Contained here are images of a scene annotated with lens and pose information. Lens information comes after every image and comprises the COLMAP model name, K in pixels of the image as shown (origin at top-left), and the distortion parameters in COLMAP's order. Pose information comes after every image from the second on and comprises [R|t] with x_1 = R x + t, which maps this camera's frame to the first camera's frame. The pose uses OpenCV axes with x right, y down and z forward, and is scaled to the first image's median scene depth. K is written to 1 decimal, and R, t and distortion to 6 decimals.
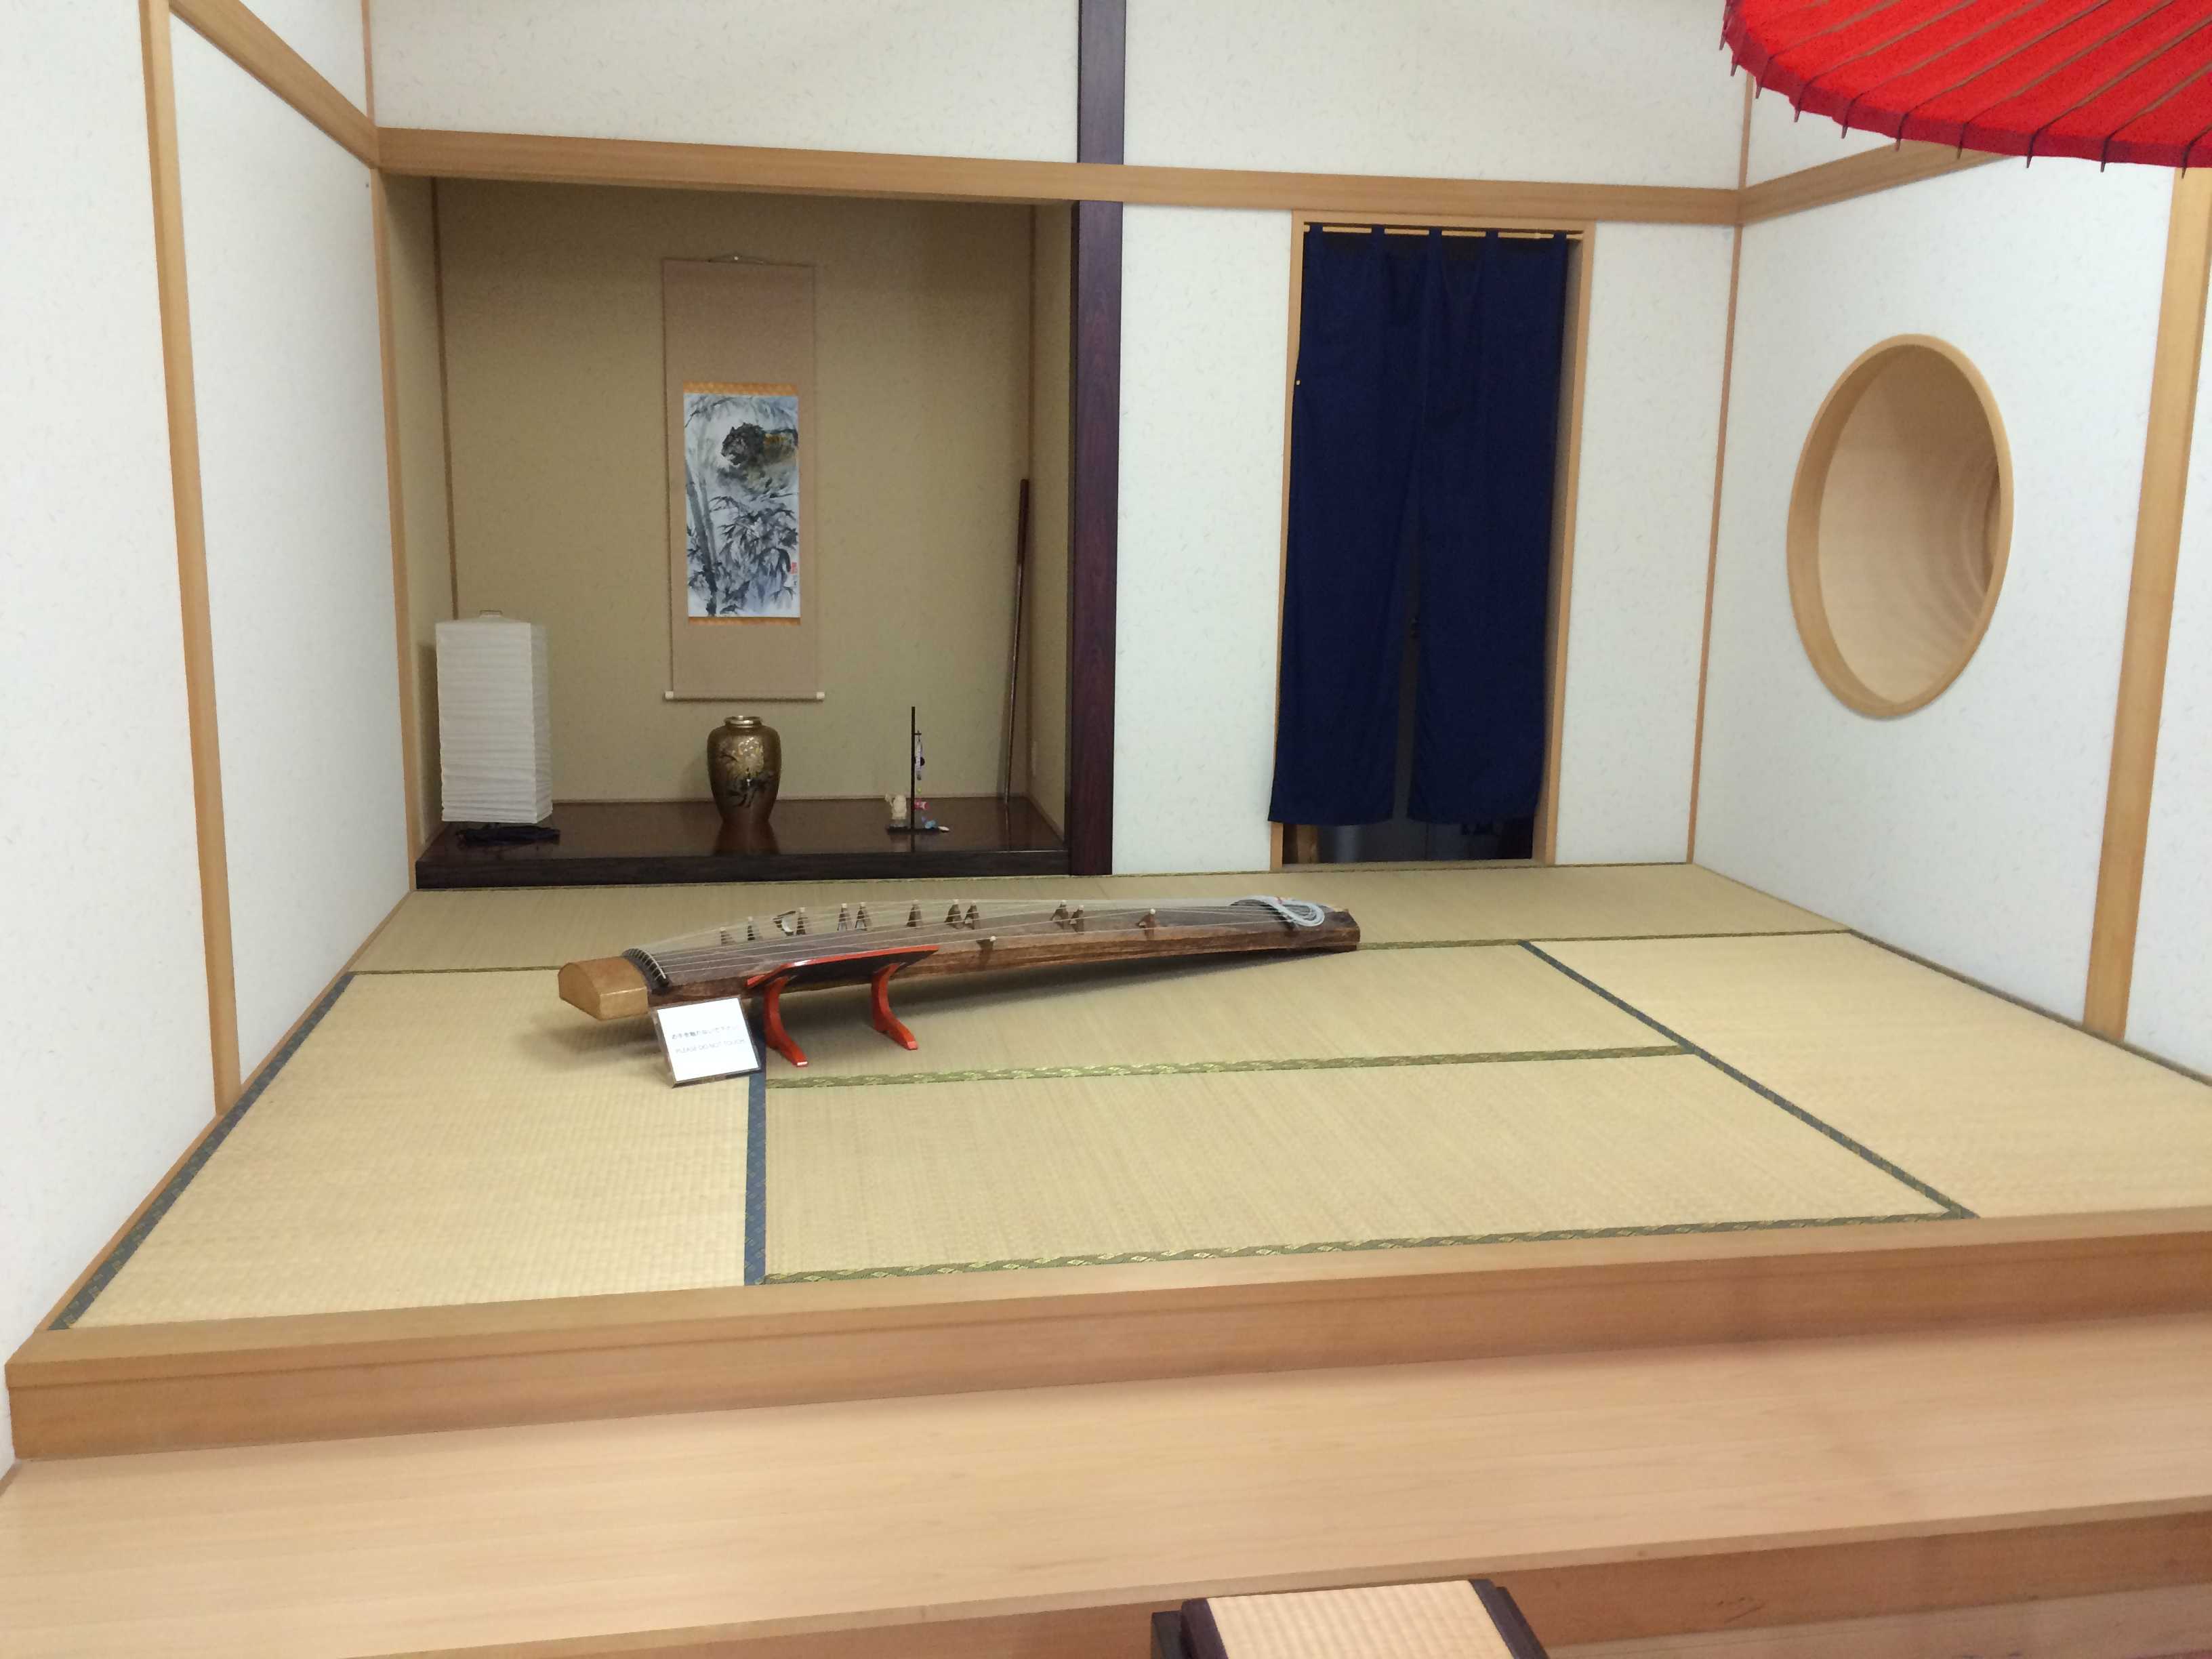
lens RADIAL K [[1886.6, 0, 1102.3], [0, 1886.6, 835.0], [0, 0, 1]] dist [0.074358, -0.101612]
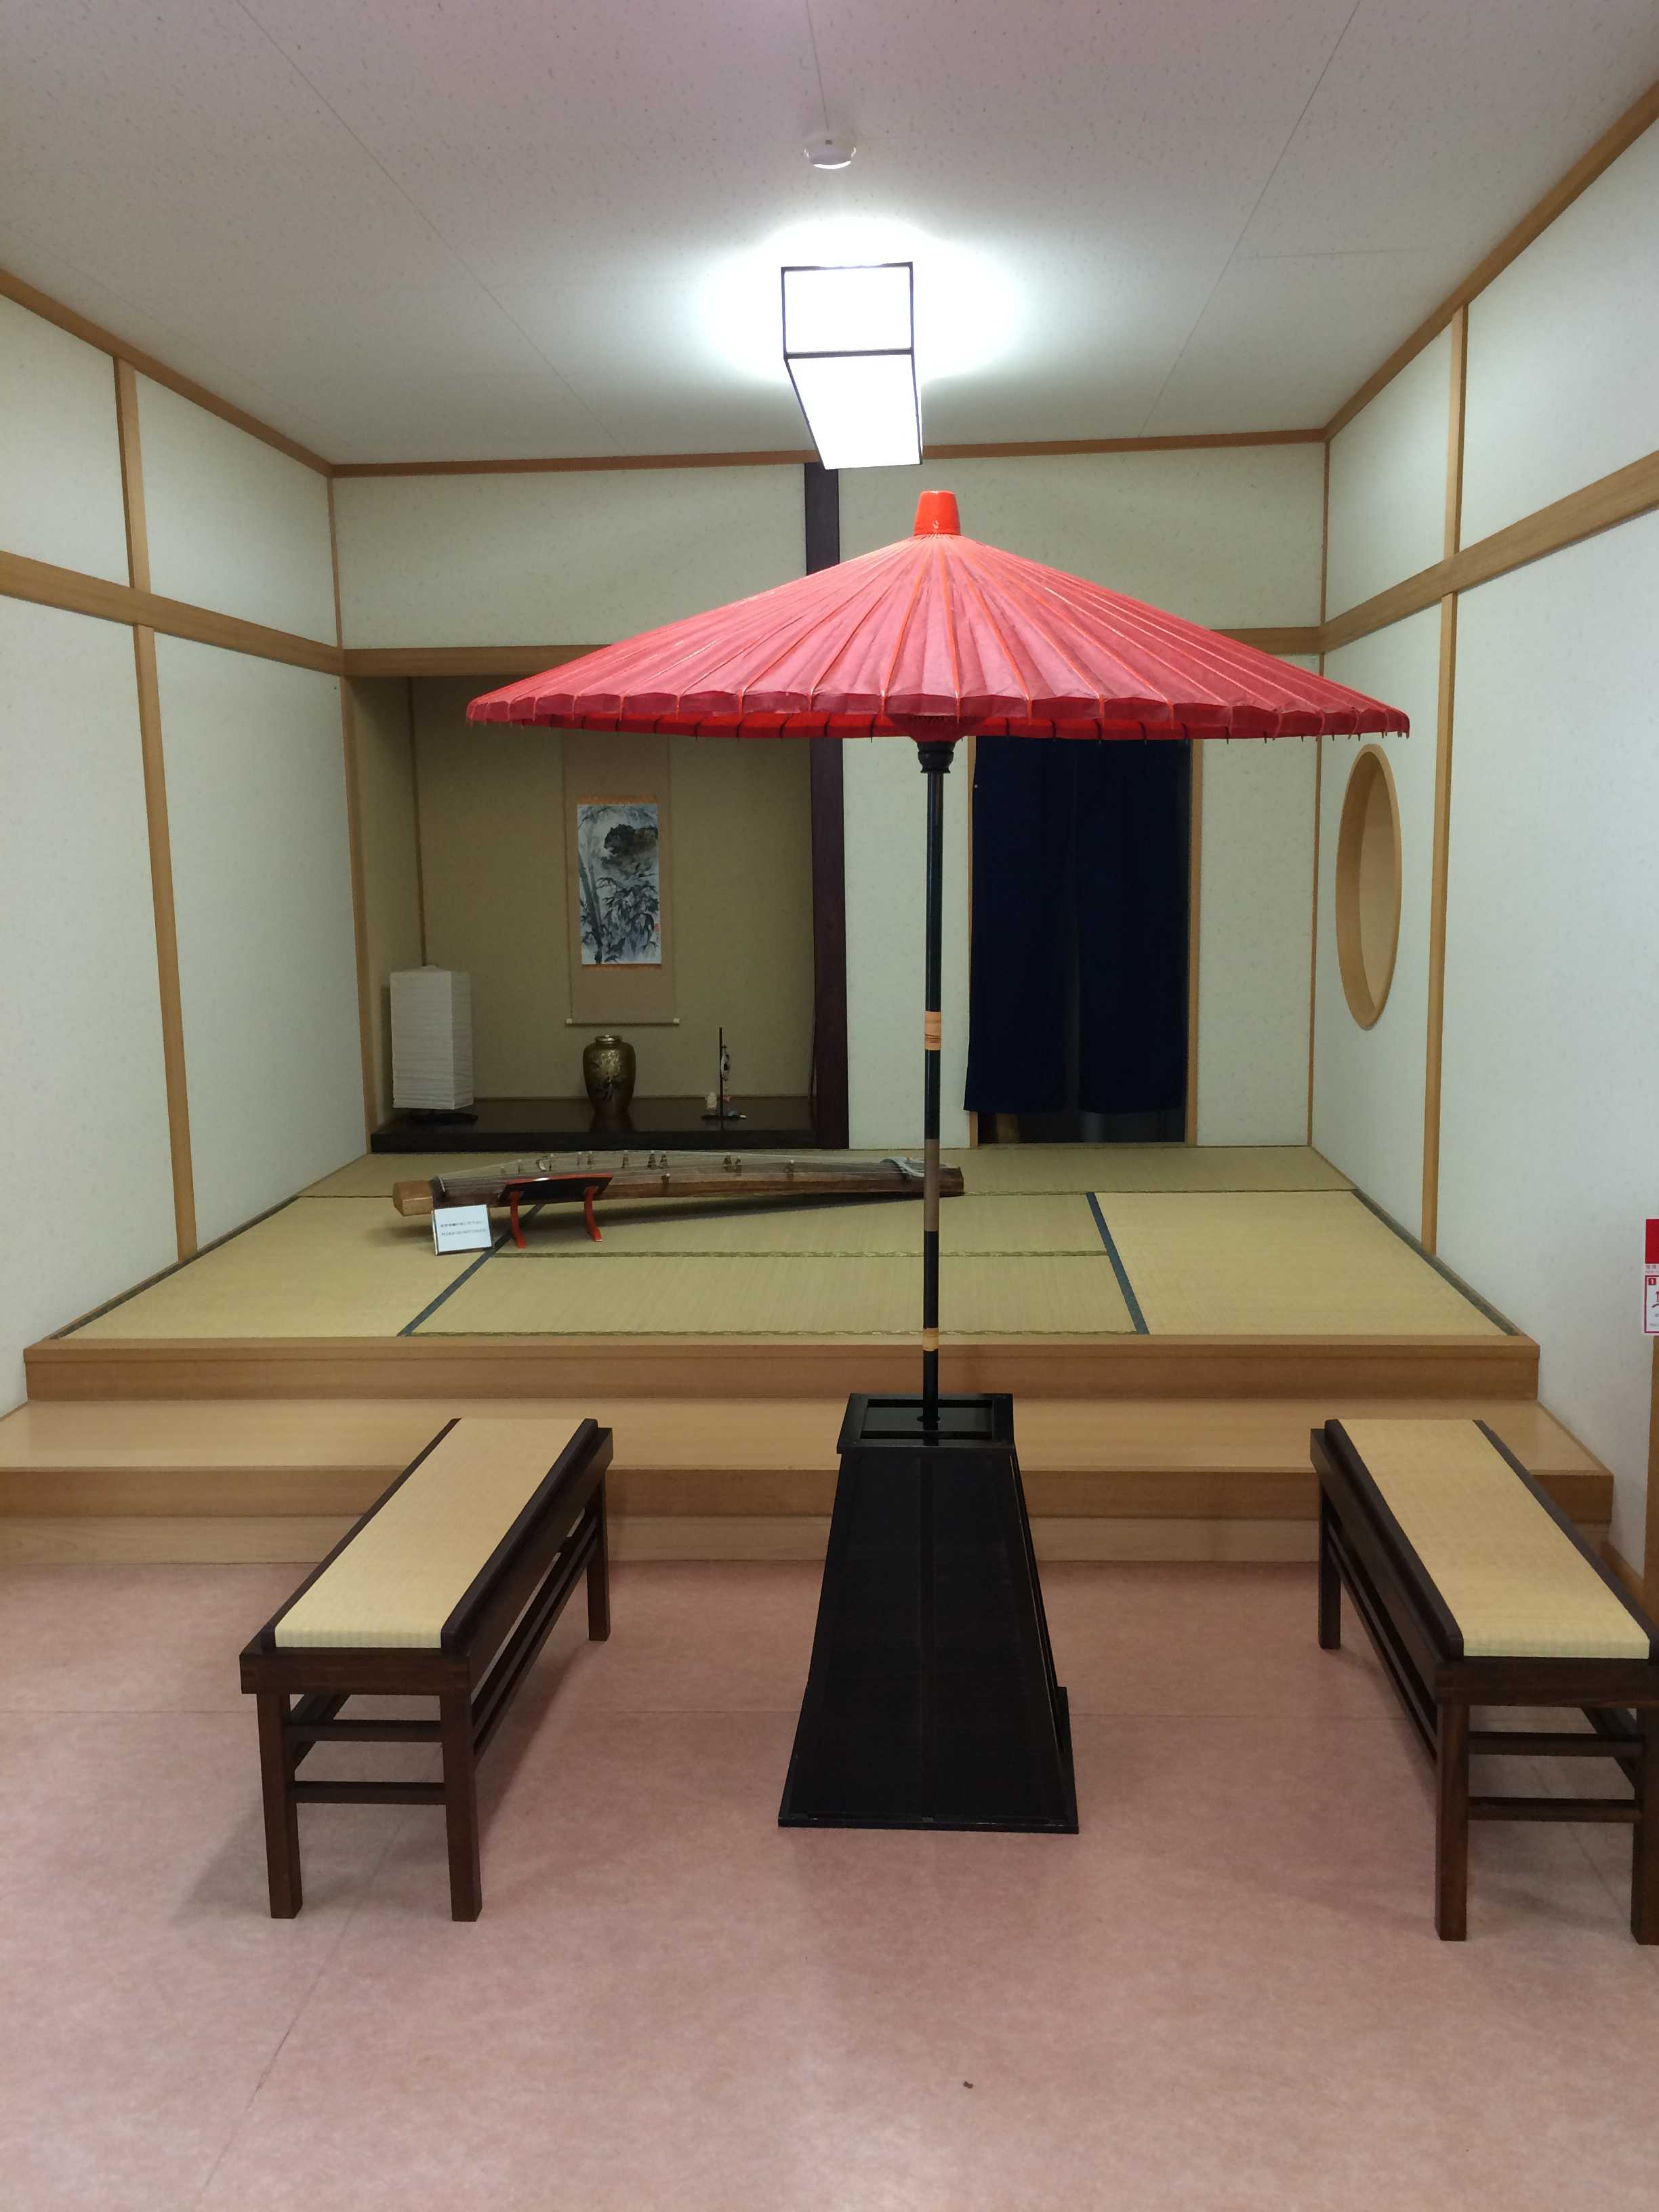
lens RADIAL K [[1886.6, 0, 828.2], [0, 1886.6, 1095.1], [0, 0, 1]] dist [0.074358, -0.101612]
pose [[0.972969, 0.000420, -0.230934, 0.284160], [-0.009776, 0.999177, -0.039372, 0.033464], [0.230727, 0.040565, 0.972173, -0.303823]]
